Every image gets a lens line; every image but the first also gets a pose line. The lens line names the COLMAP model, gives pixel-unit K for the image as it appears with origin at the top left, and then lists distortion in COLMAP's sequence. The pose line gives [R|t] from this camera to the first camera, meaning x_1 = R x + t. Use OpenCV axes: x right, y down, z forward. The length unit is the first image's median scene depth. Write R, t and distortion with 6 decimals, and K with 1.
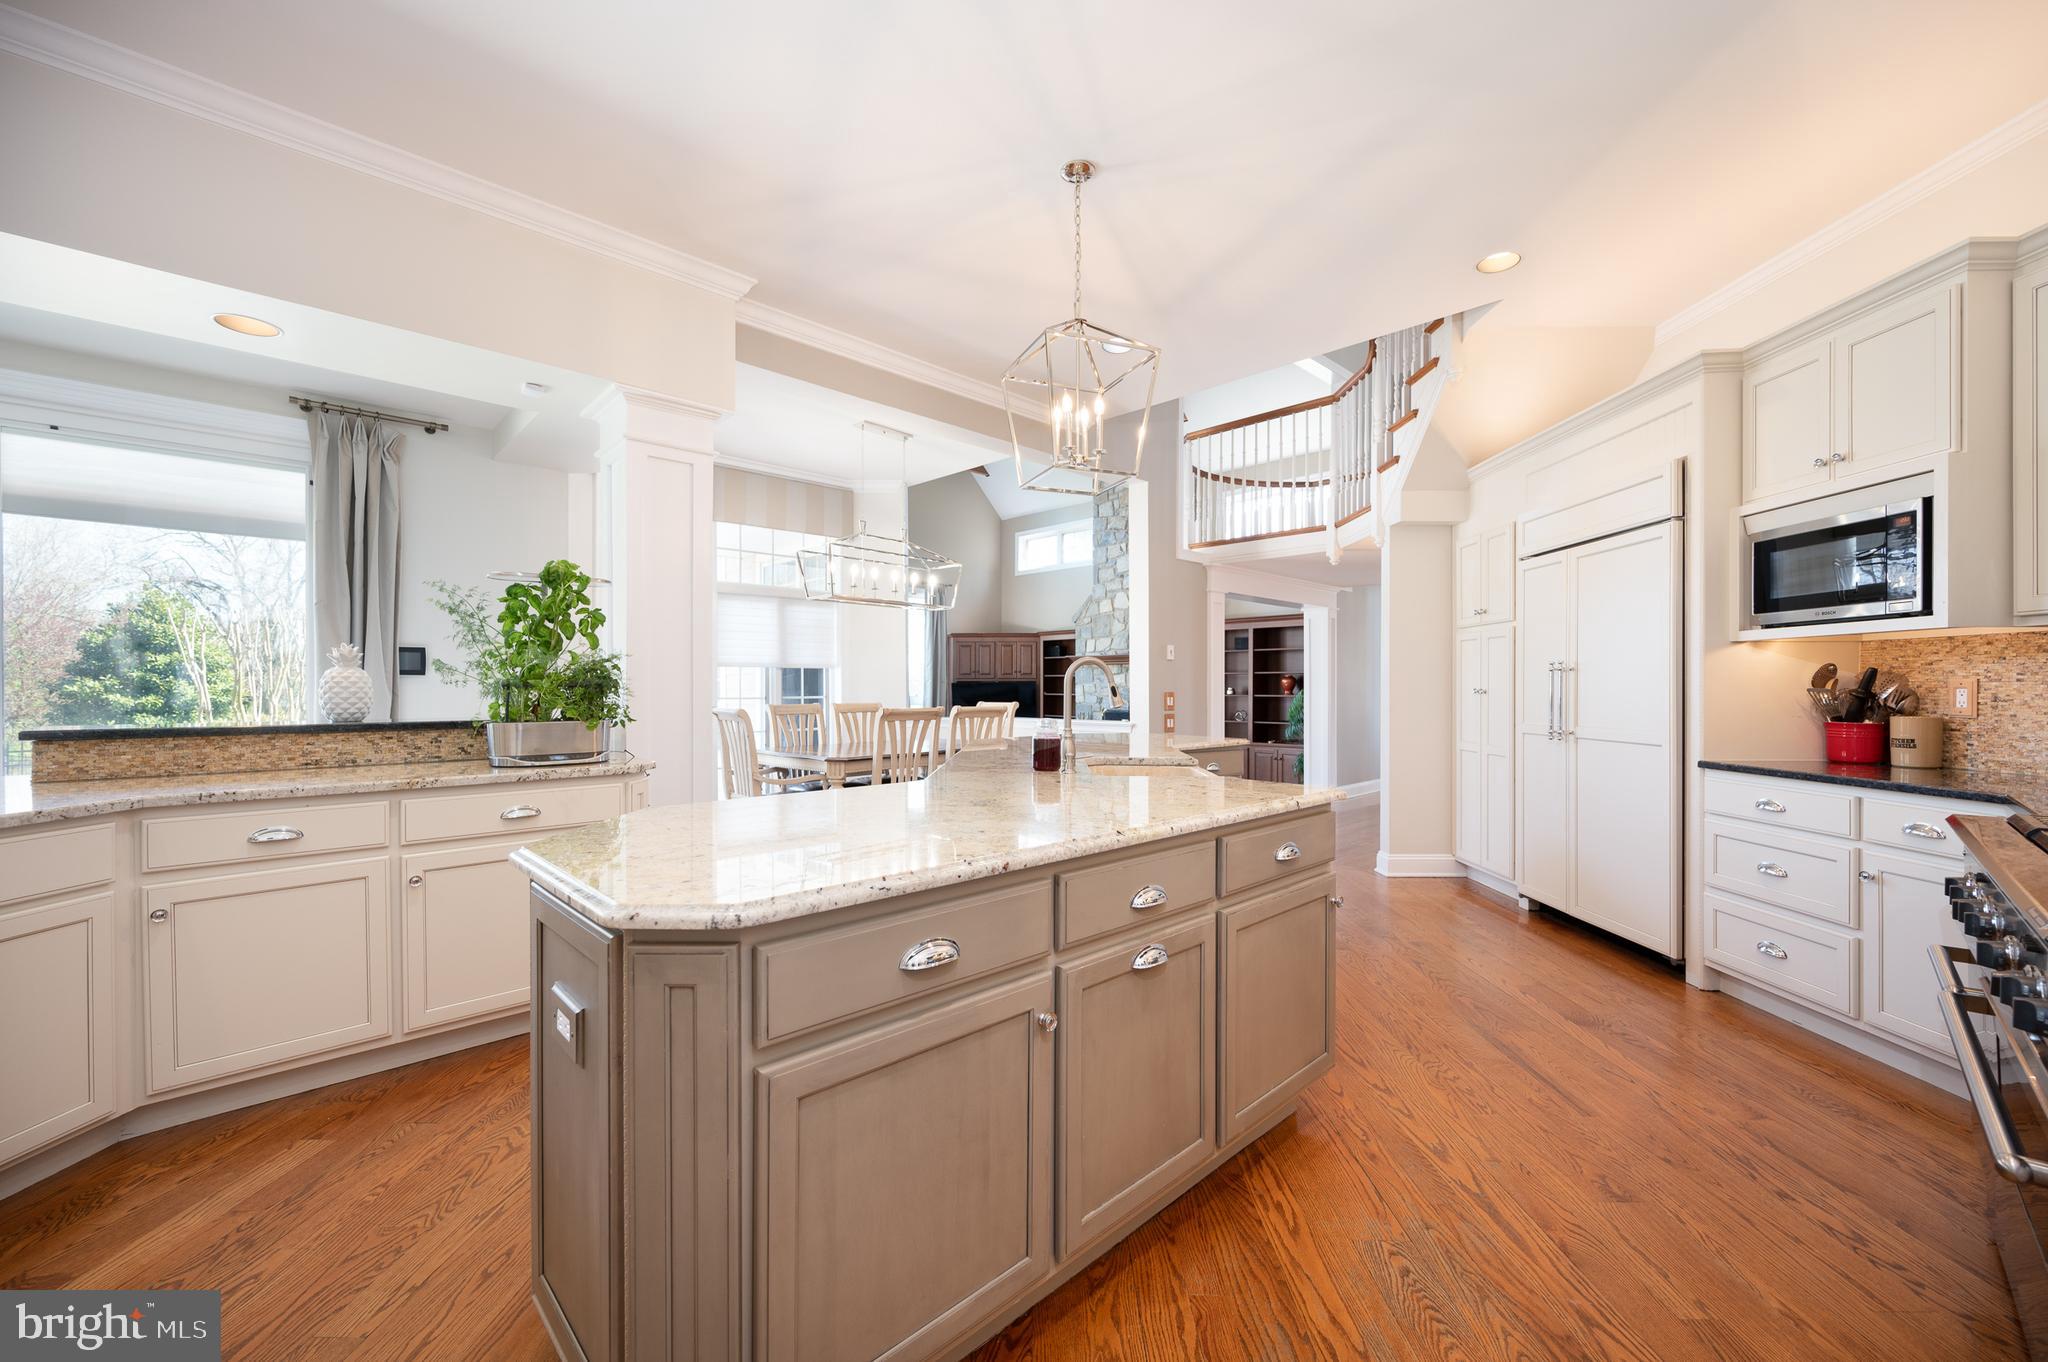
lens RADIAL K [[813.6, 0, 1022.7], [0, 813.6, 692.4], [0, 0, 1]] dist [0.000843, -0.001625]
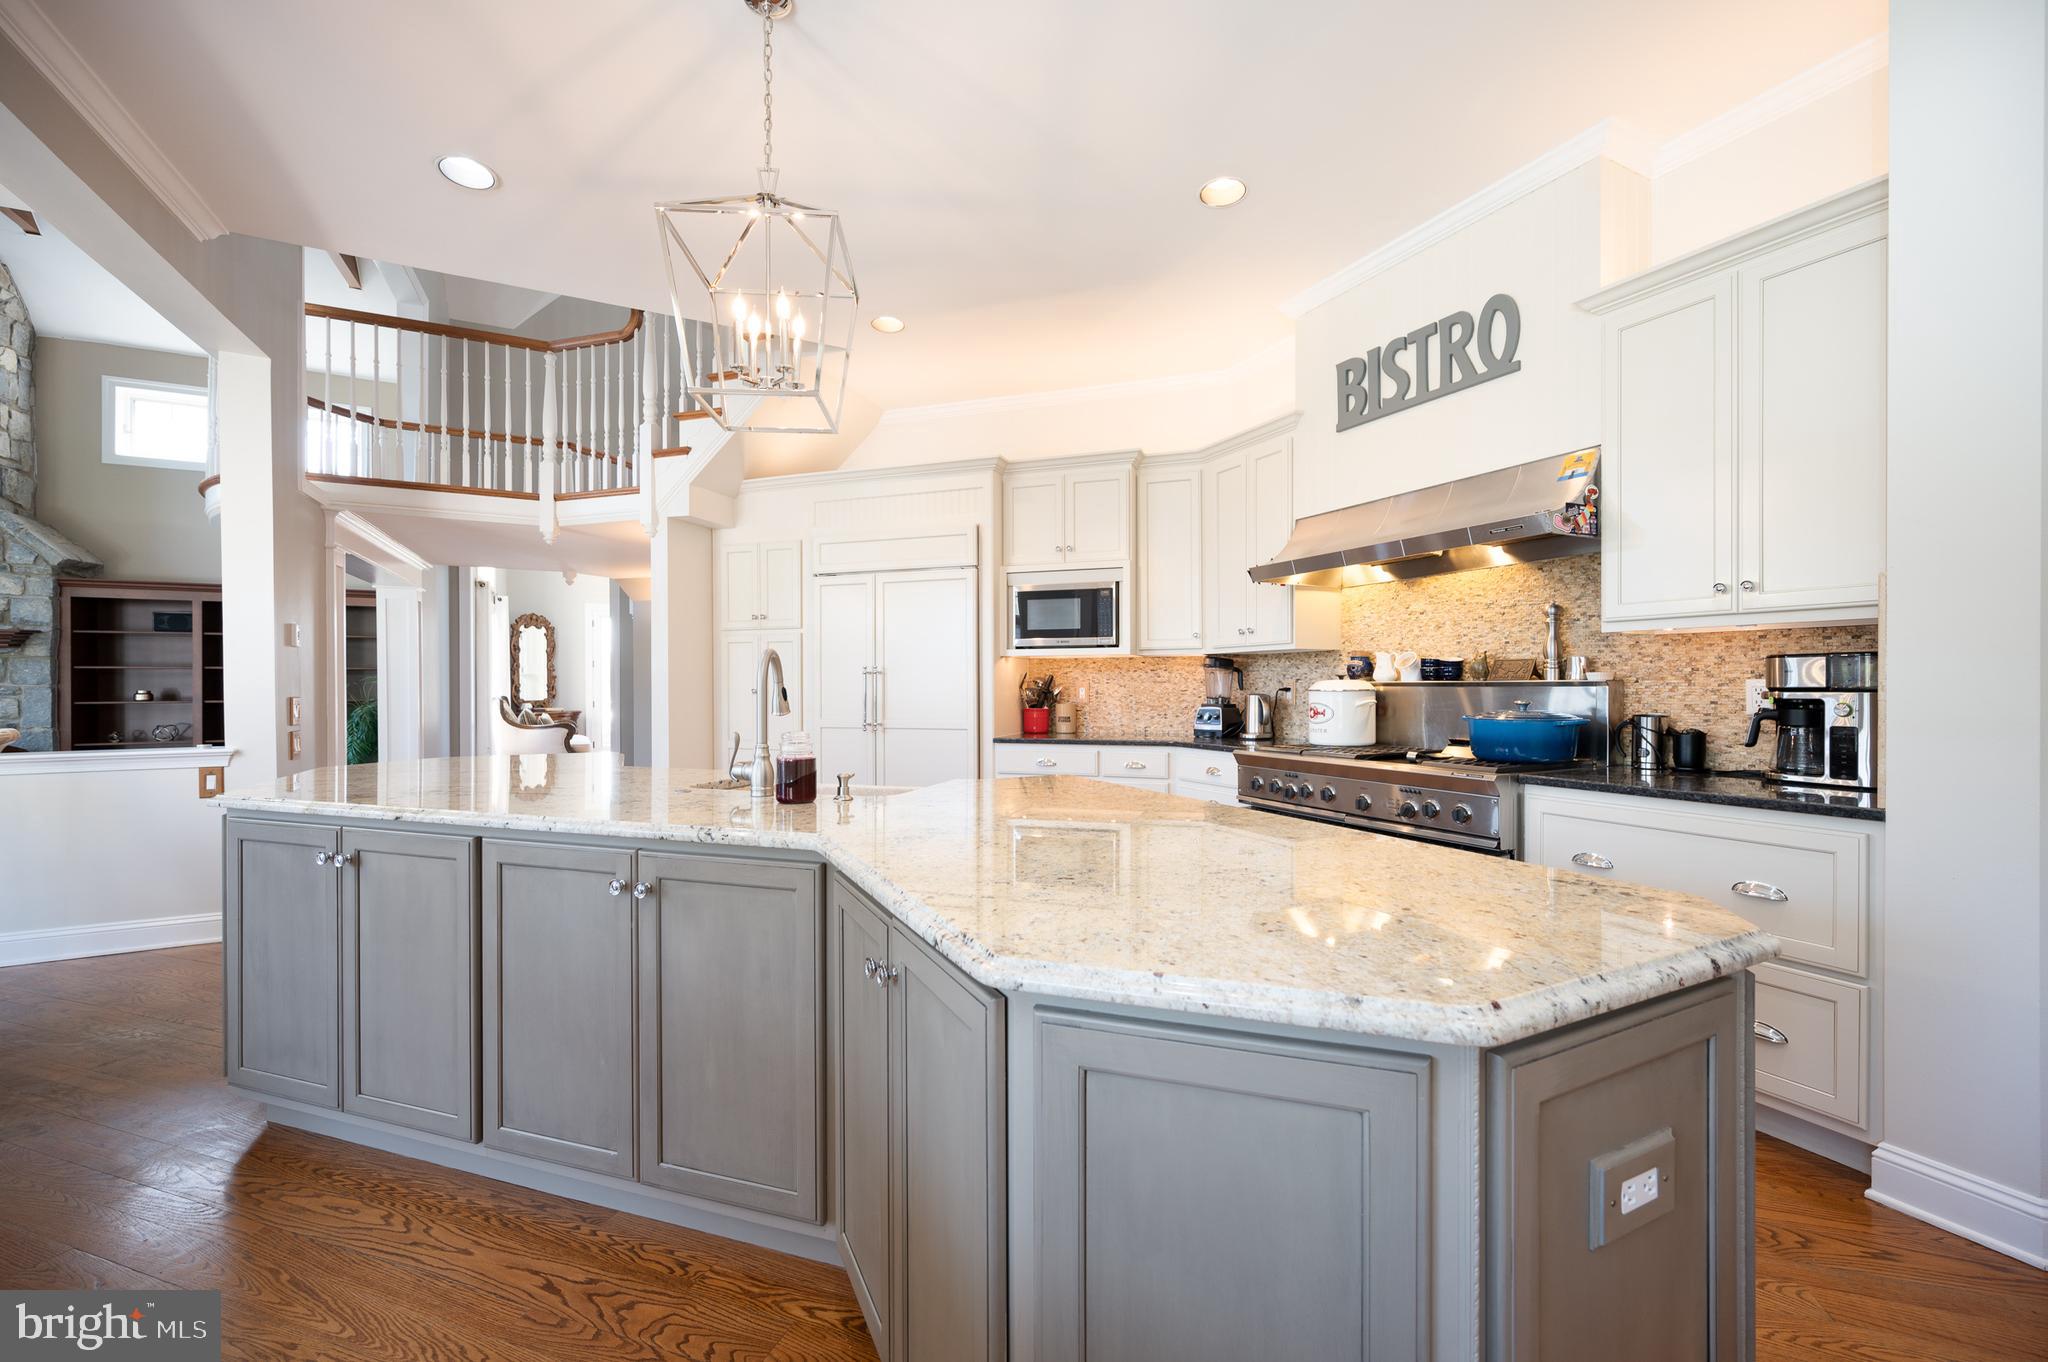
lens RADIAL K [[813.6, 0, 1032.1], [0, 813.6, 691.0], [0, 0, 1]] dist [0.000843, -0.001625]
pose [[0.285462, -0.007338, 0.958362, -0.462891], [0.009104, 0.999946, 0.004945, -0.005076], [-0.958347, 0.007314, 0.285514, 0.453865]]
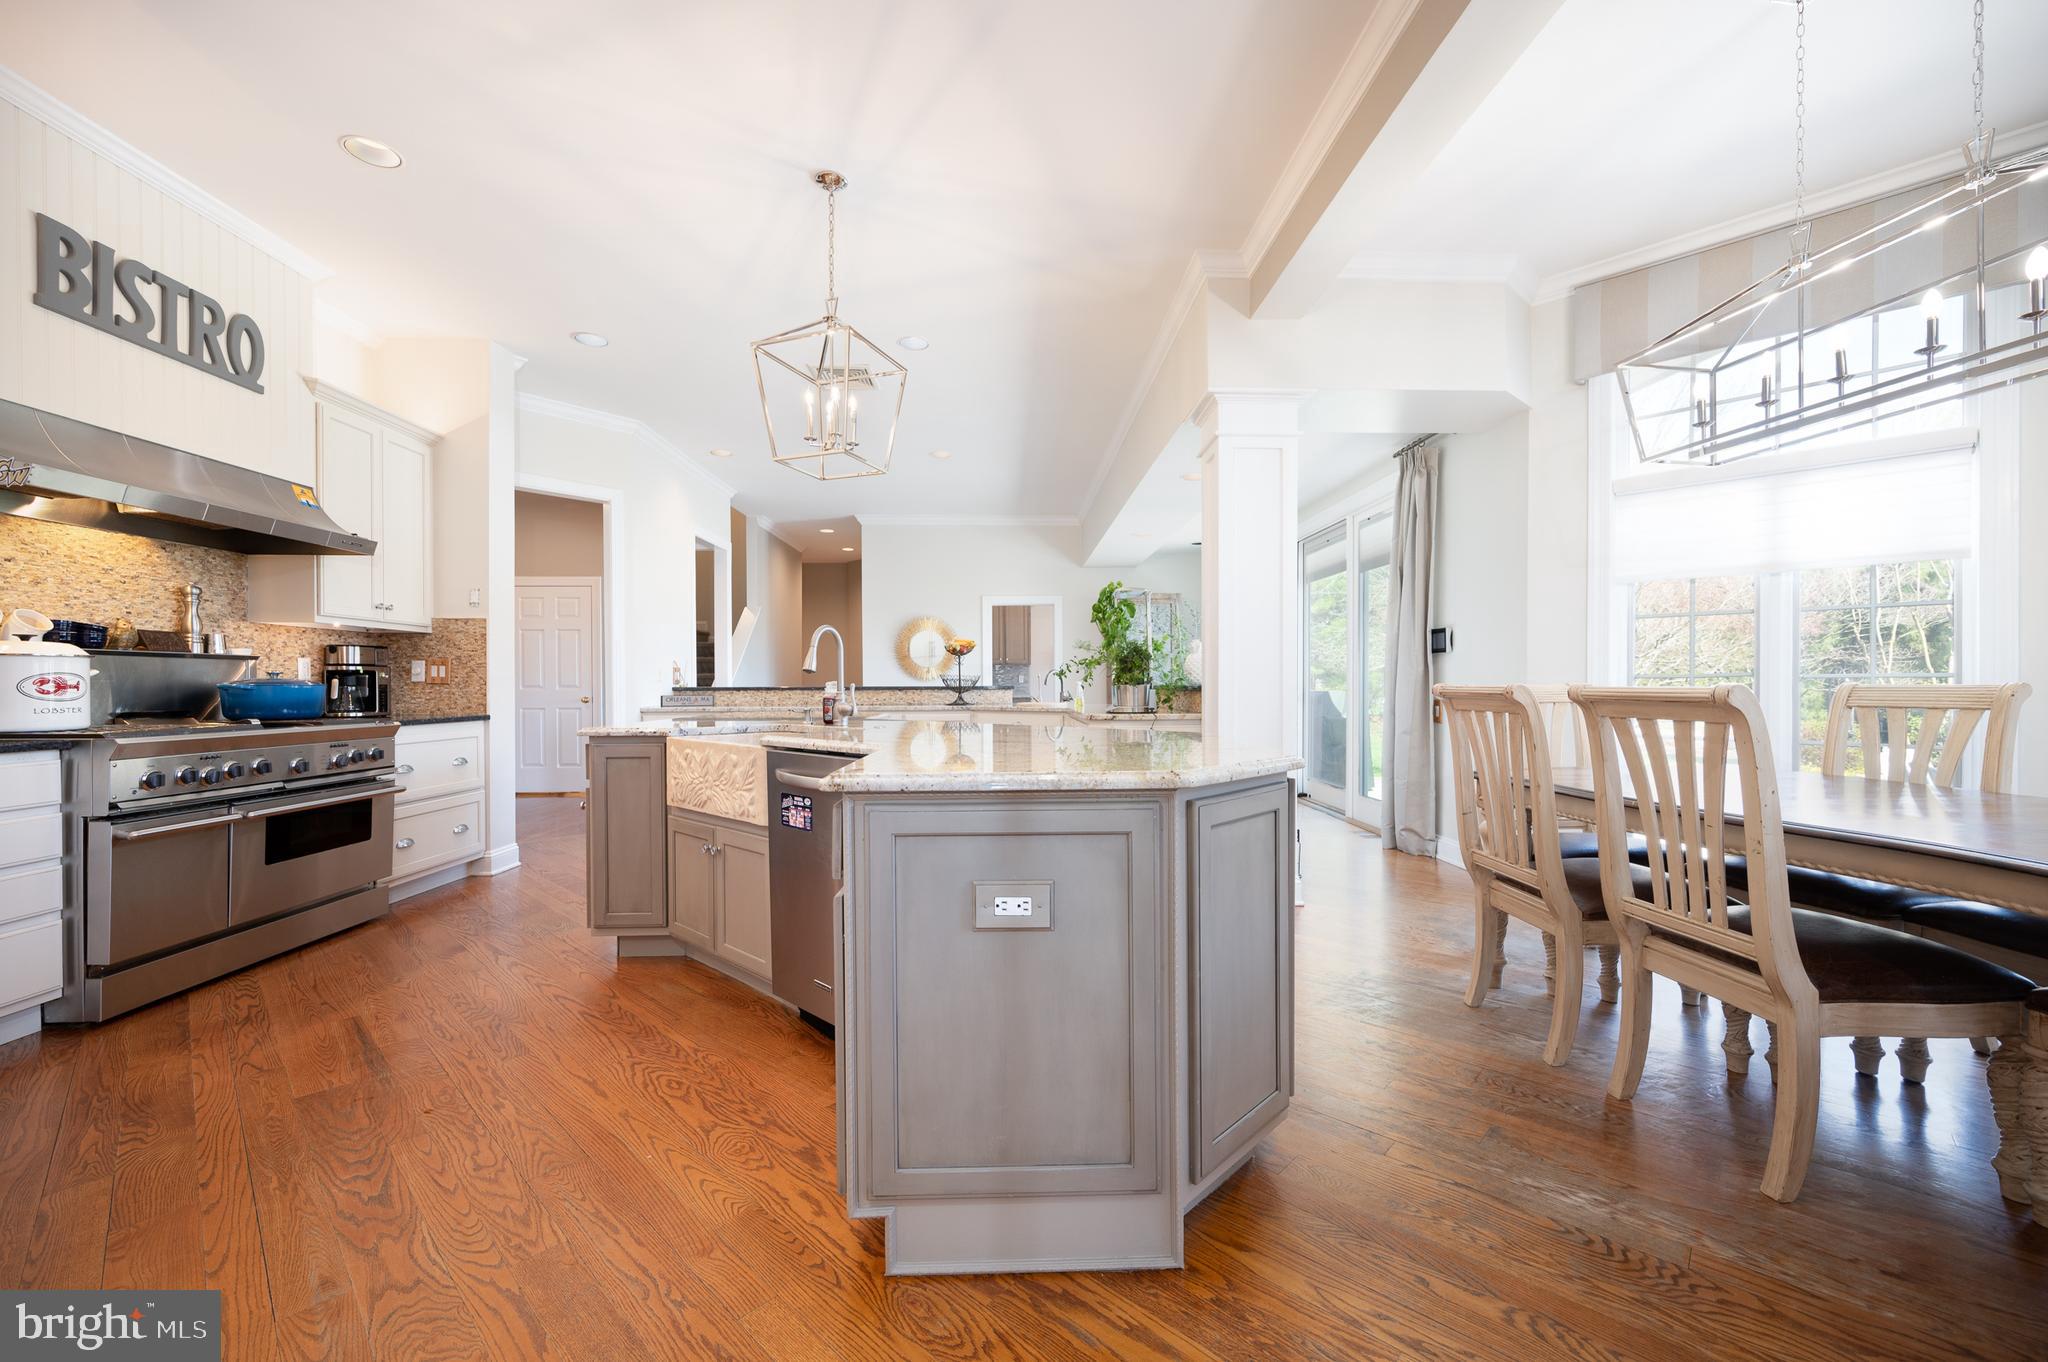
lens RADIAL K [[813.6, 0, 1033.3], [0, 813.6, 687.9], [0, 0, 1]] dist [0.000843, -0.001625]
pose [[-0.662246, 0.006299, -0.749260, 0.562118], [-0.000253, 0.999963, 0.008630, 0.025148], [0.749286, 0.005905, -0.662220, 1.538974]]
